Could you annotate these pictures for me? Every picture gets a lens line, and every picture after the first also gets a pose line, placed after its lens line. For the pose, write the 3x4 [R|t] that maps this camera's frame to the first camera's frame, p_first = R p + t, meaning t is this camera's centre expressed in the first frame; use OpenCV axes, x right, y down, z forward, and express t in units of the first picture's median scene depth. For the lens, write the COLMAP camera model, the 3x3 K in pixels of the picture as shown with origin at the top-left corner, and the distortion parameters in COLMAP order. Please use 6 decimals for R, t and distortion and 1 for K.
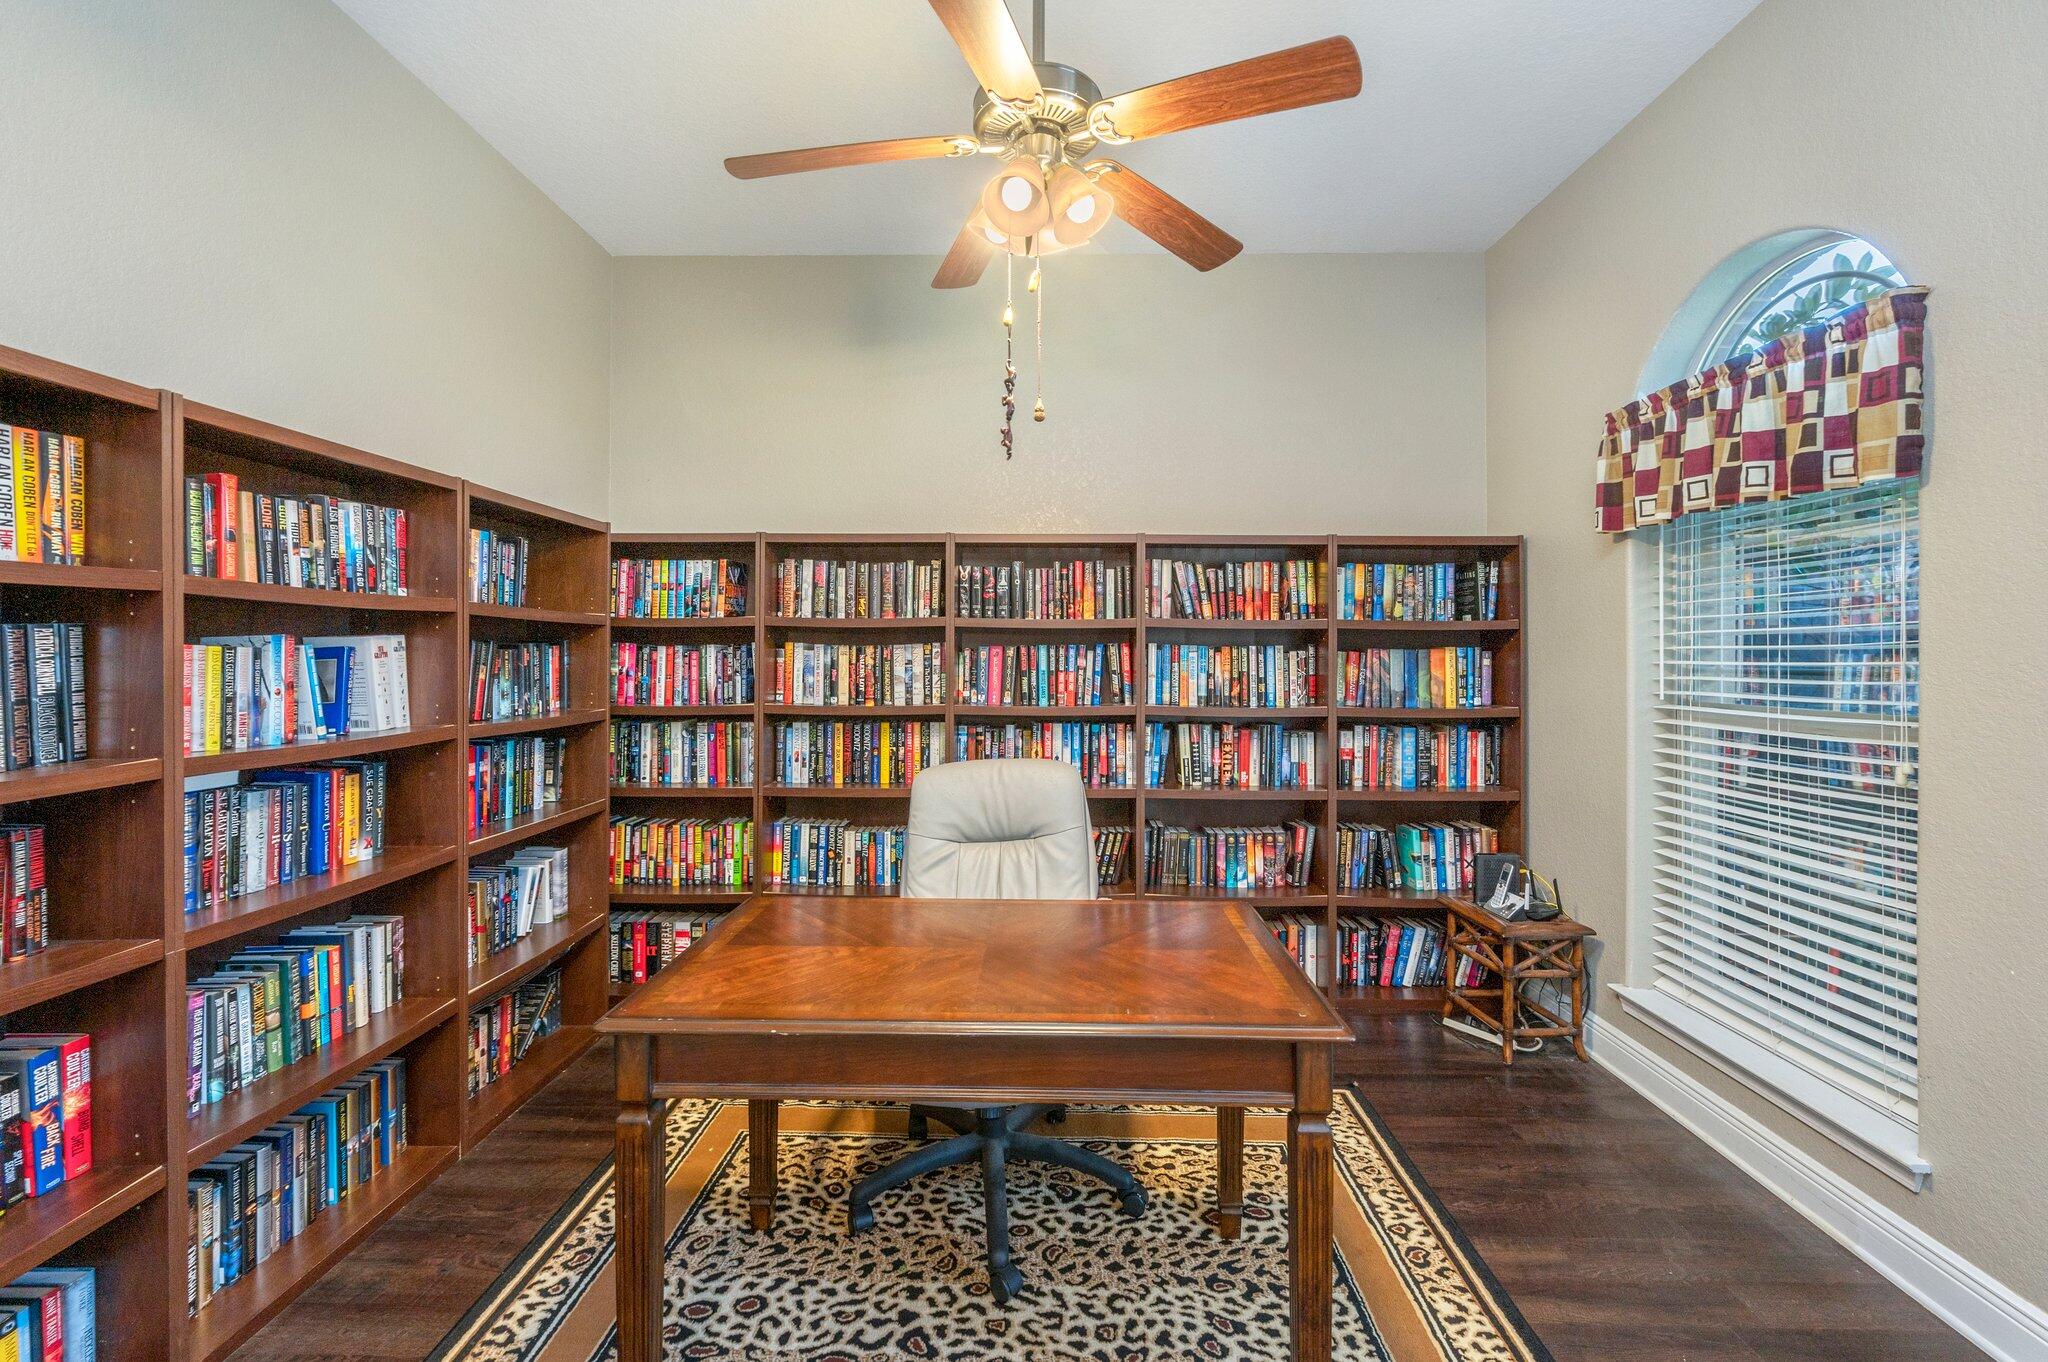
lens RADIAL K [[850.7, 0, 1026.8], [0, 850.7, 648.8], [0, 0, 1]] dist [0.000181, -0.000233]
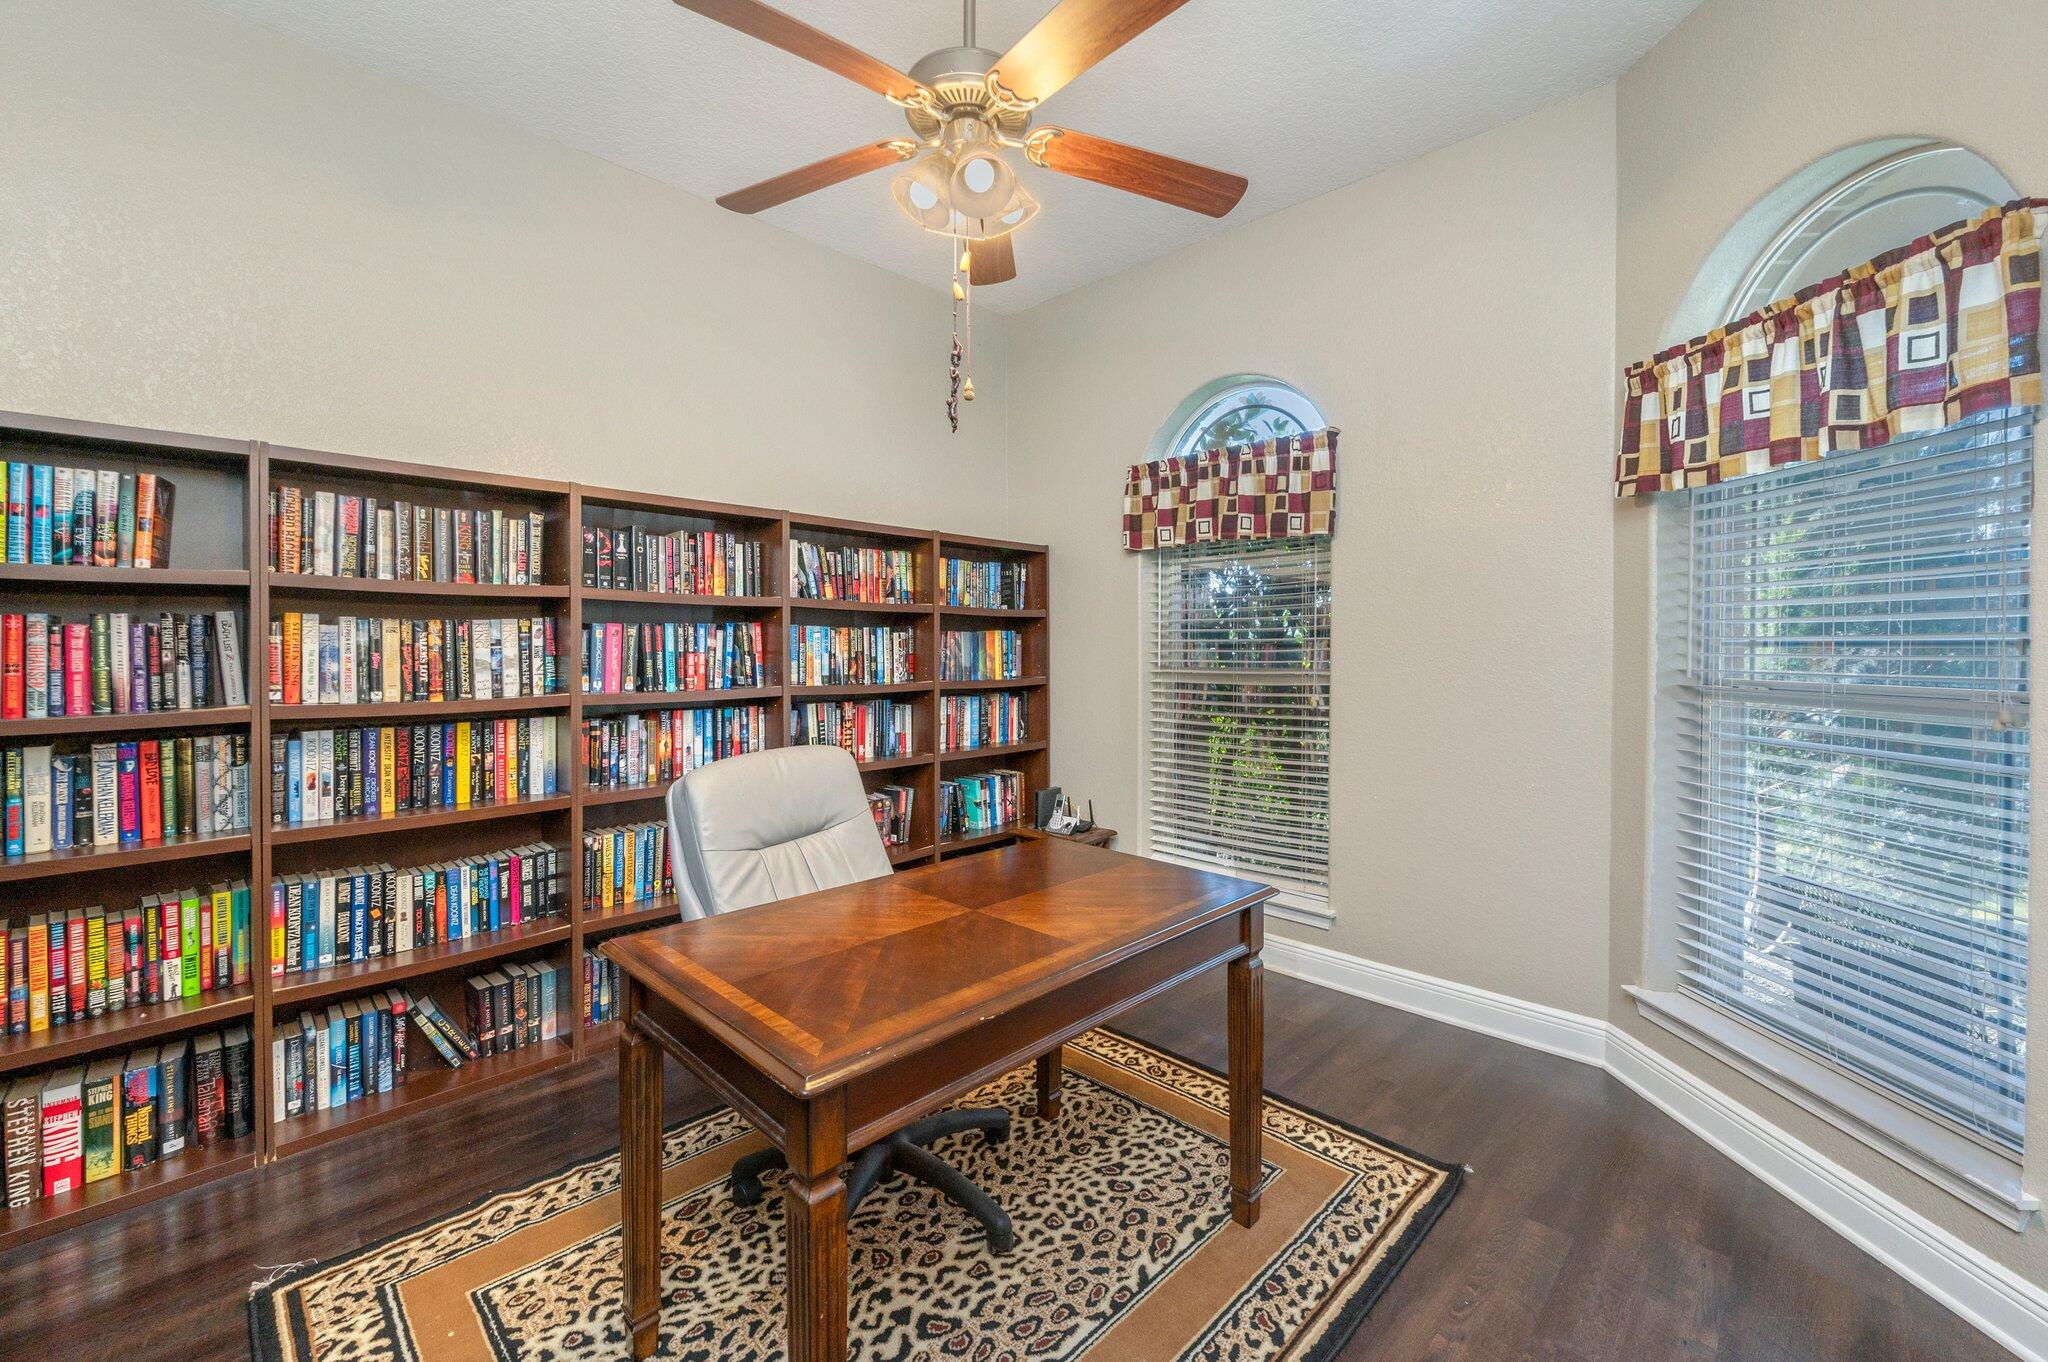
lens RADIAL K [[833.4, 0, 1028.6], [0, 833.4, 653.5], [0, 0, 1]] dist [-0.000954, -0.000257]
pose [[0.689639, -0.009618, 0.724090, -0.354871], [-0.002685, 0.999871, 0.015839, 0.012558], [-0.724149, -0.012867, 0.689524, 0.129301]]
